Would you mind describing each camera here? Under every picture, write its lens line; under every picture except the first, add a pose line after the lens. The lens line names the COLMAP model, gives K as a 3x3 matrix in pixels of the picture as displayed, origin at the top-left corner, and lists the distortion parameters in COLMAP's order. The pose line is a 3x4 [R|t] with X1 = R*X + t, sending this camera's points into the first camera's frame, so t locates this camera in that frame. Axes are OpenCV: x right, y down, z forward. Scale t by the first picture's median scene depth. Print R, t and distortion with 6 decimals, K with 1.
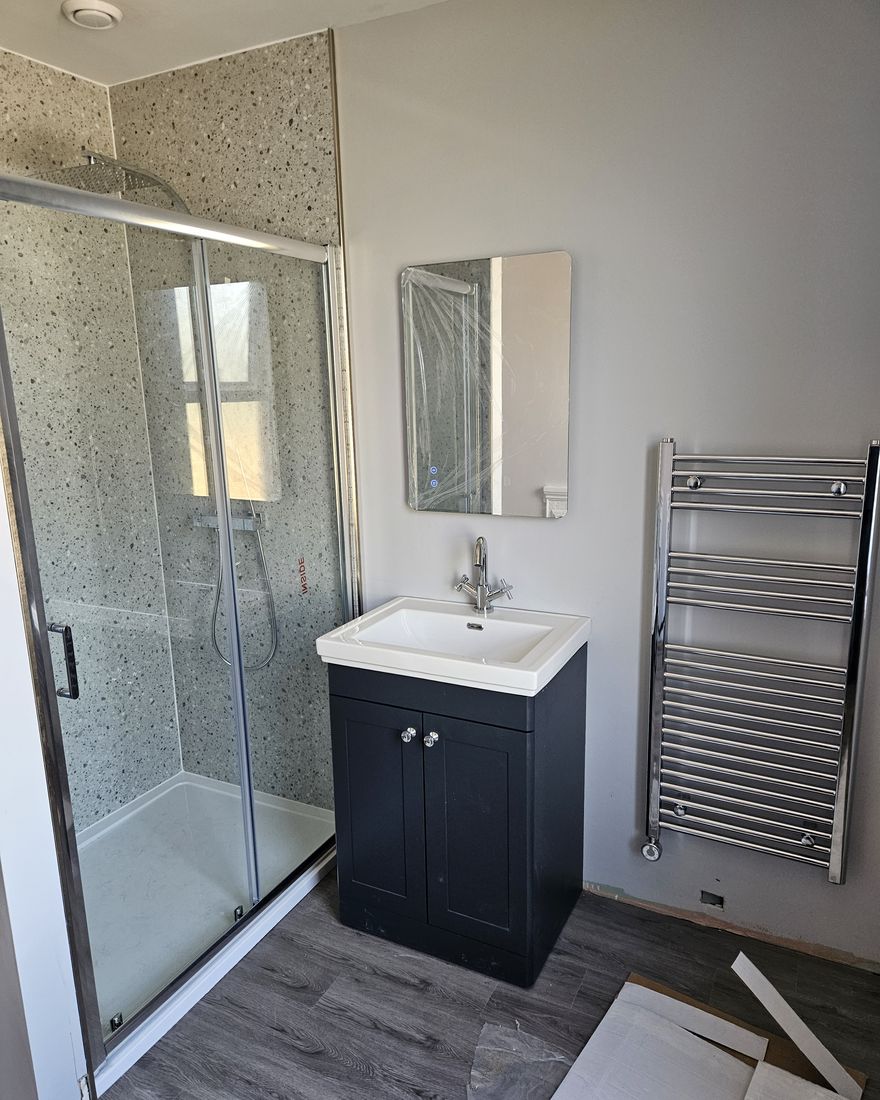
lens RADIAL K [[781.5, 0, 435.2], [0, 781.5, 556.8], [0, 0, 1]] dist [0.070632, -0.041559]
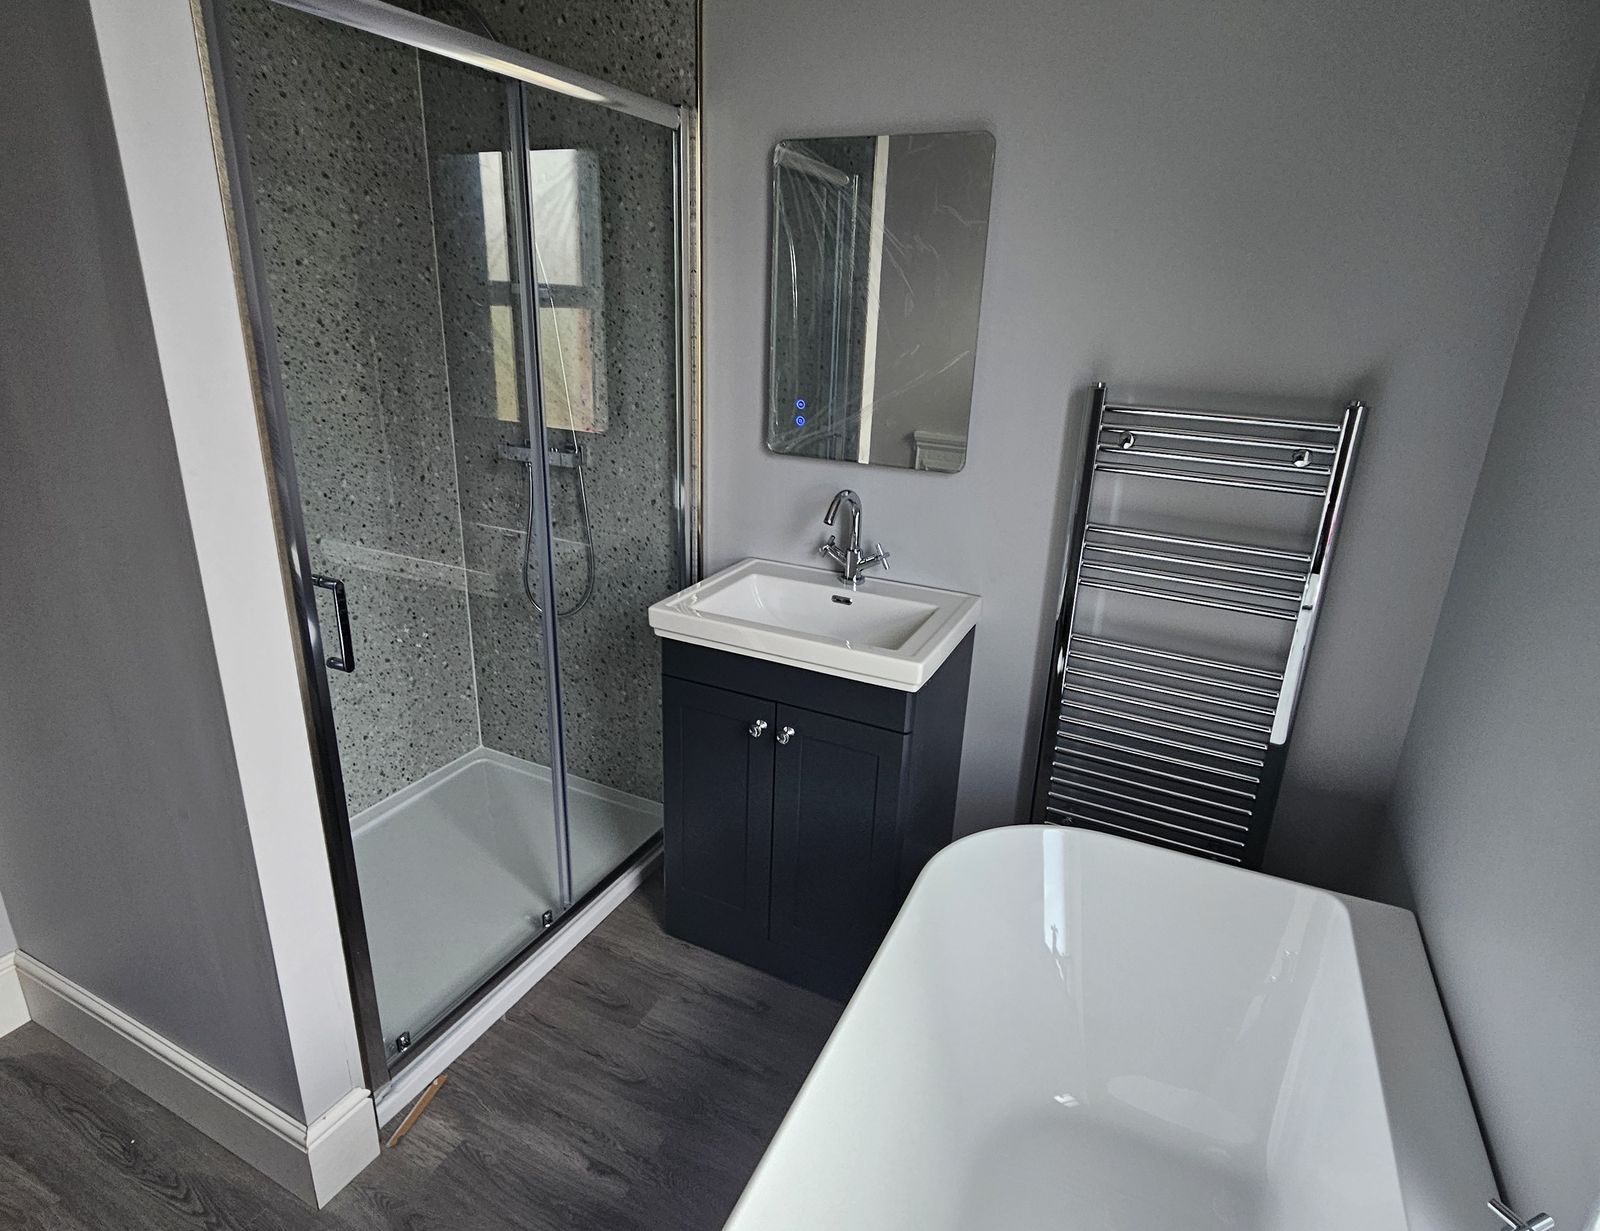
lens RADIAL K [[877.2, 0, 801.9], [0, 877.2, 591.6], [0, 0, 1]] dist [0.008342, 0.004200]
pose [[0.997943, 0.047708, 0.042819, -0.028770], [-0.051721, 0.993830, 0.098115, -0.007804], [-0.037873, -0.100127, 0.994254, 0.076358]]
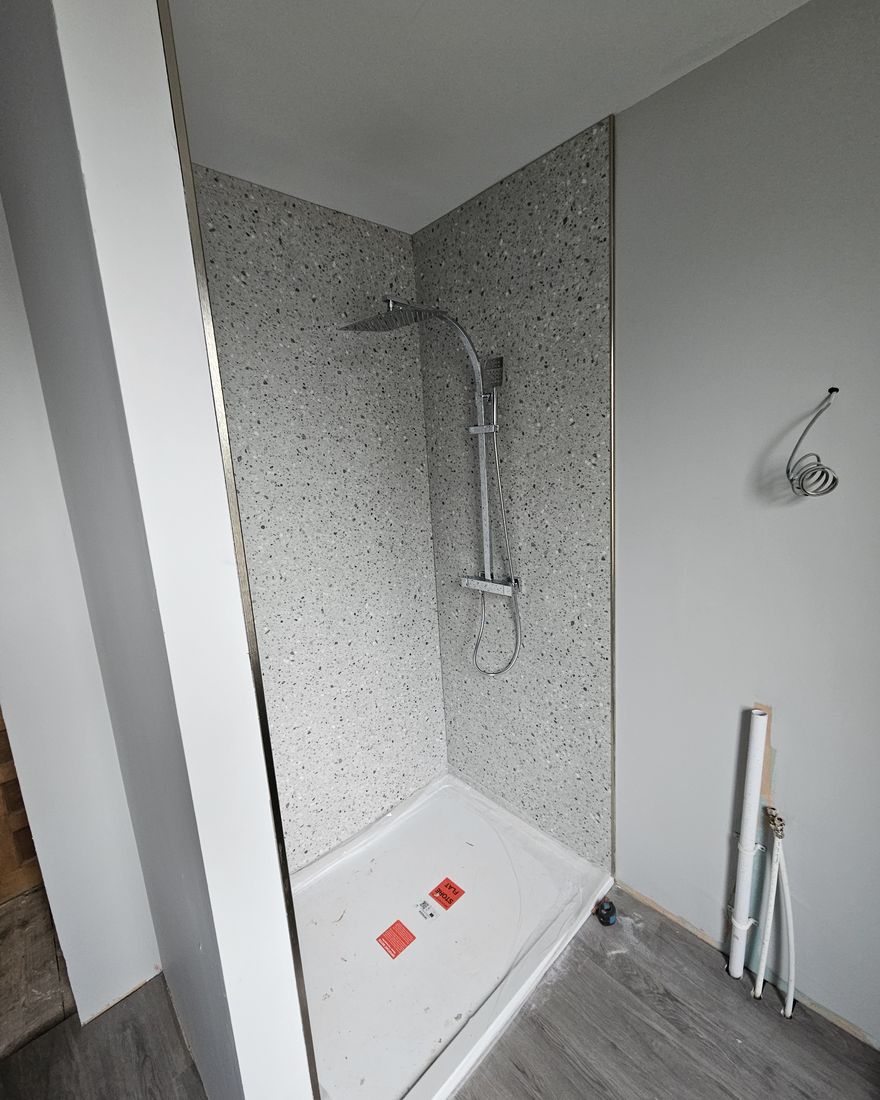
lens RADIAL K [[476.8, 0, 445.9], [0, 476.8, 541.1], [0, 0, 1]] dist [0.003544, 0.000153]
pose [[0.941077, 0.025051, -0.337264, -0.099413], [-0.037190, 0.998870, -0.029580, -0.093859], [0.336142, 0.040380, 0.940945, 0.348229]]
